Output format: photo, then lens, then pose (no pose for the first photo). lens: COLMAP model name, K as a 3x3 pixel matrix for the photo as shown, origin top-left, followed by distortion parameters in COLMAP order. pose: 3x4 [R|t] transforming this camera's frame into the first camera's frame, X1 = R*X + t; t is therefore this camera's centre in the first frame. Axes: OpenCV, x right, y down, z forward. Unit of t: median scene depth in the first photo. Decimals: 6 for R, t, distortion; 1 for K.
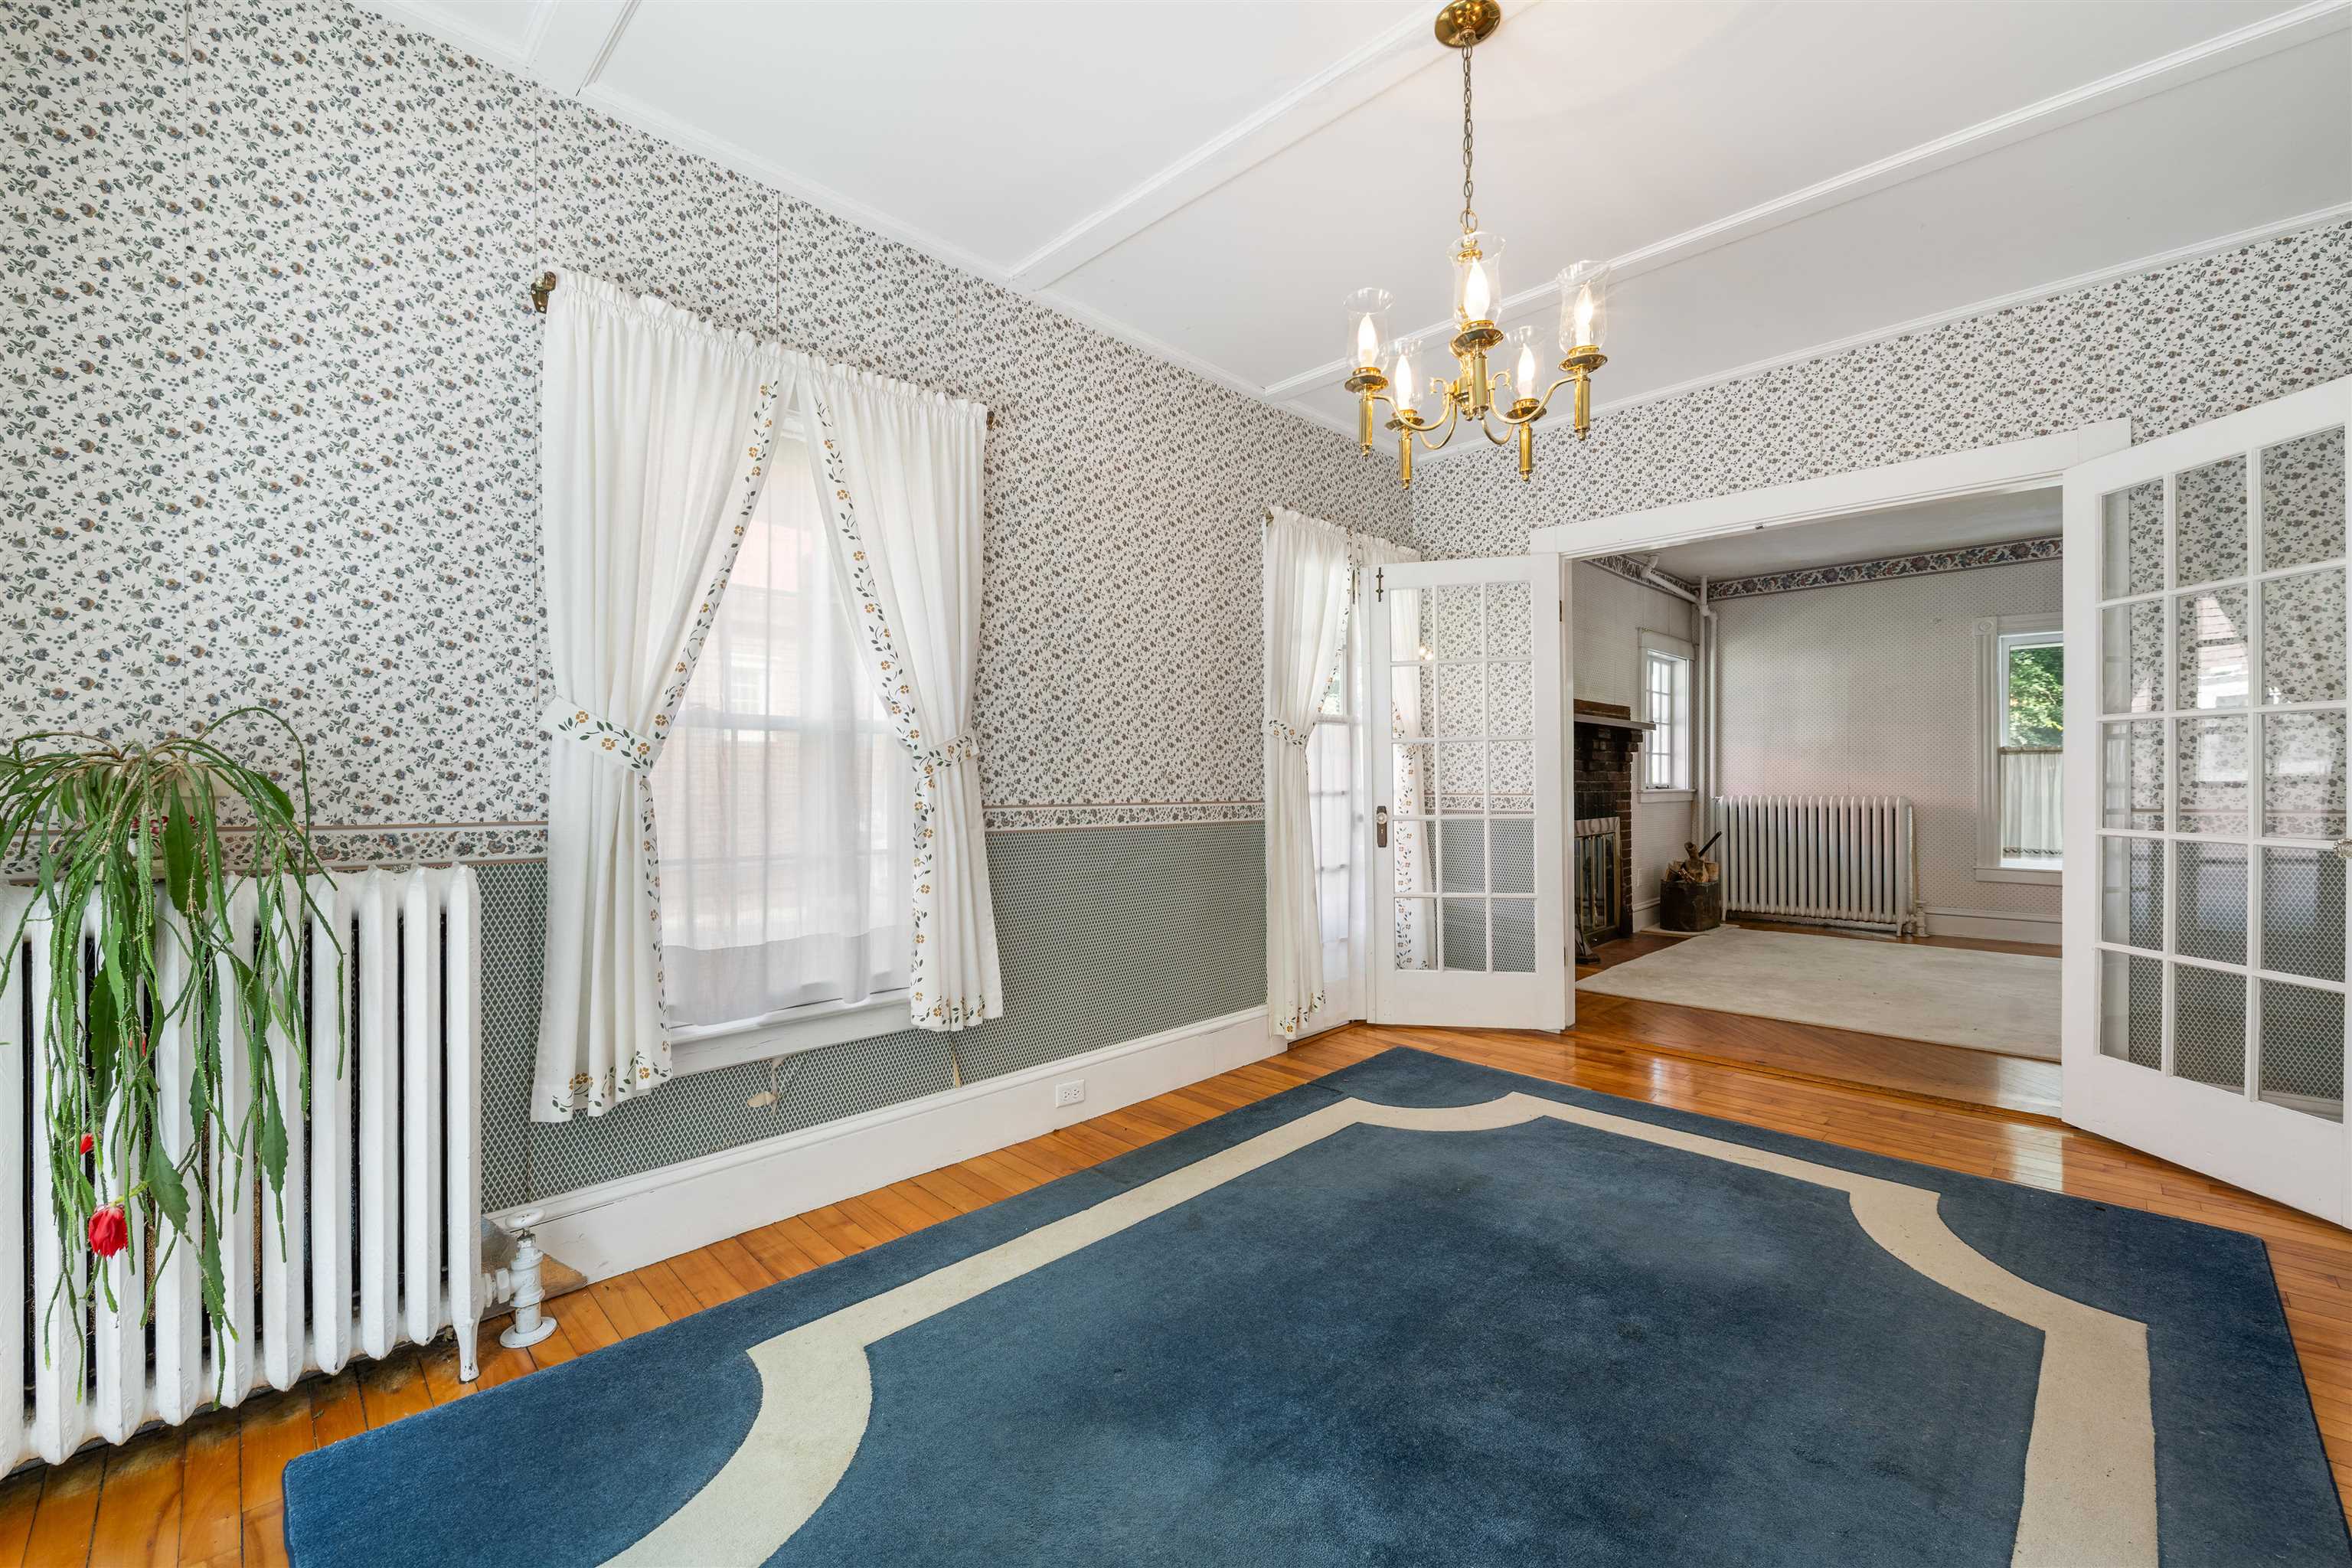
lens RADIAL K [[950.7, 0, 1175.5], [0, 950.7, 782.0], [0, 0, 1]] dist [-0.008273, -0.000538]
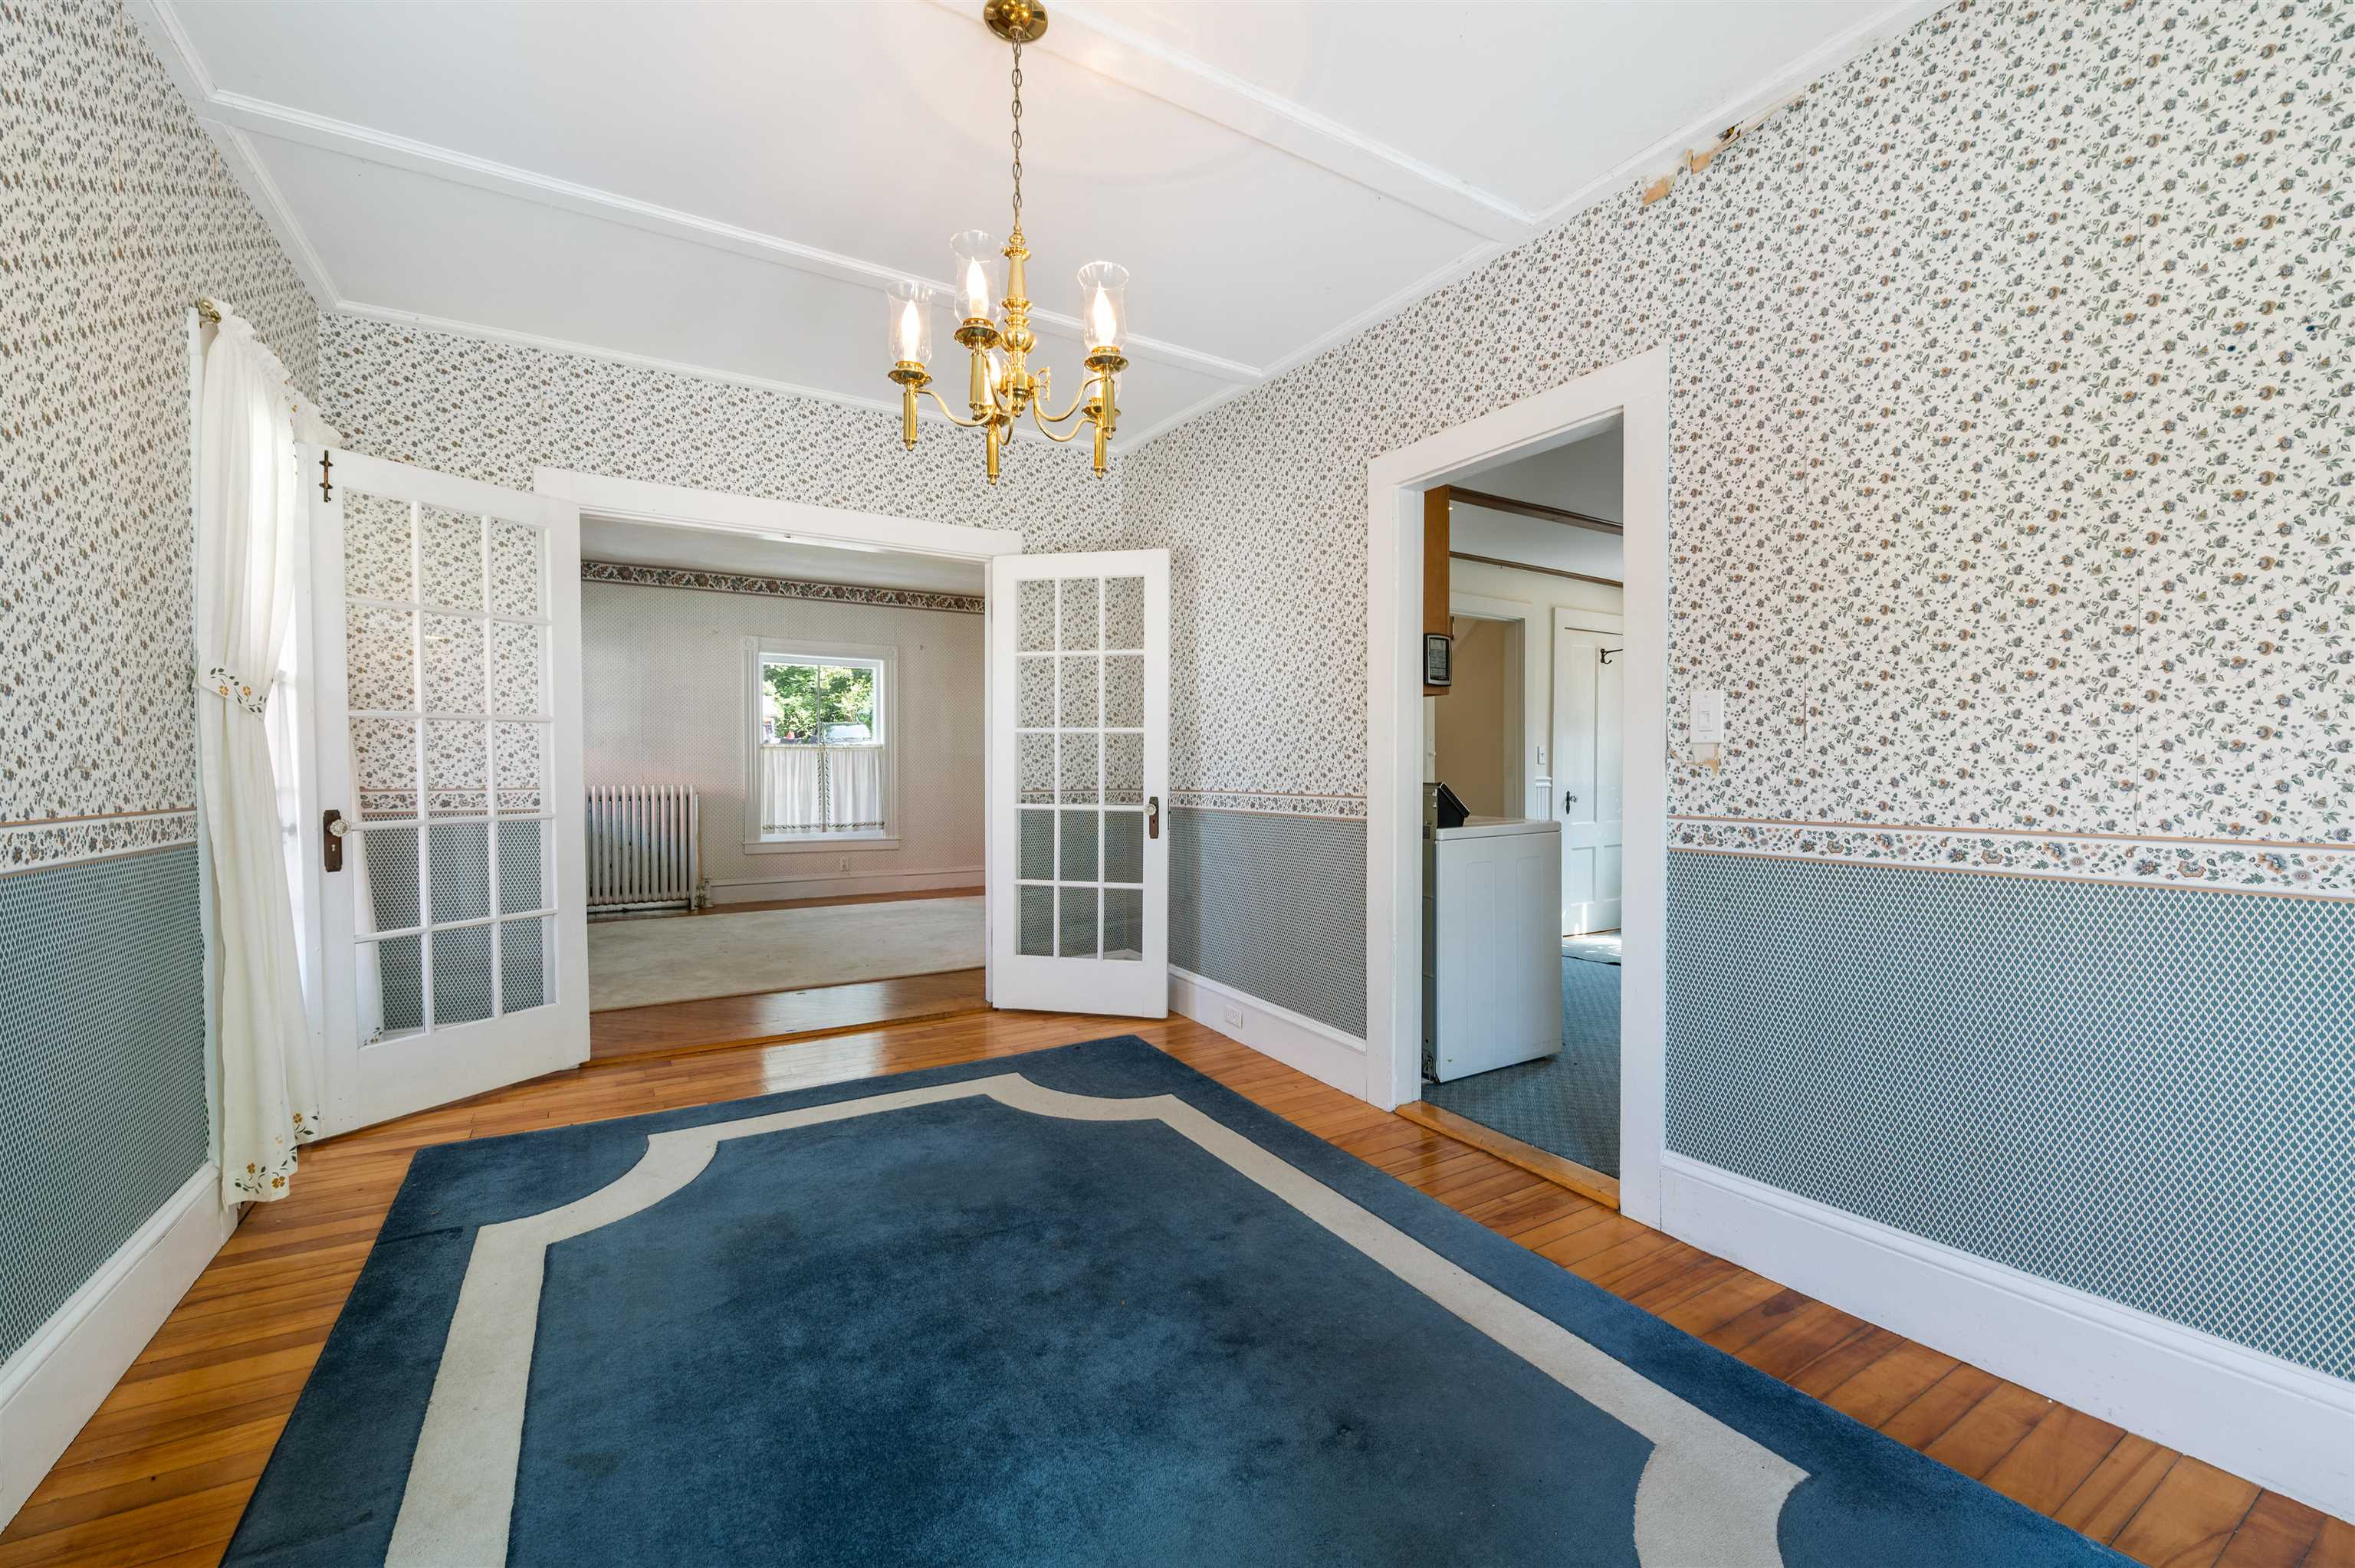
lens RADIAL K [[951.7, 0, 1177.3], [0, 951.7, 779.1], [0, 0, 1]] dist [-0.008273, -0.000538]
pose [[0.245862, -0.009188, 0.969261, -0.380625], [0.001906, 0.999958, 0.008995, -0.001700], [-0.969303, -0.000364, 0.245869, 0.354625]]
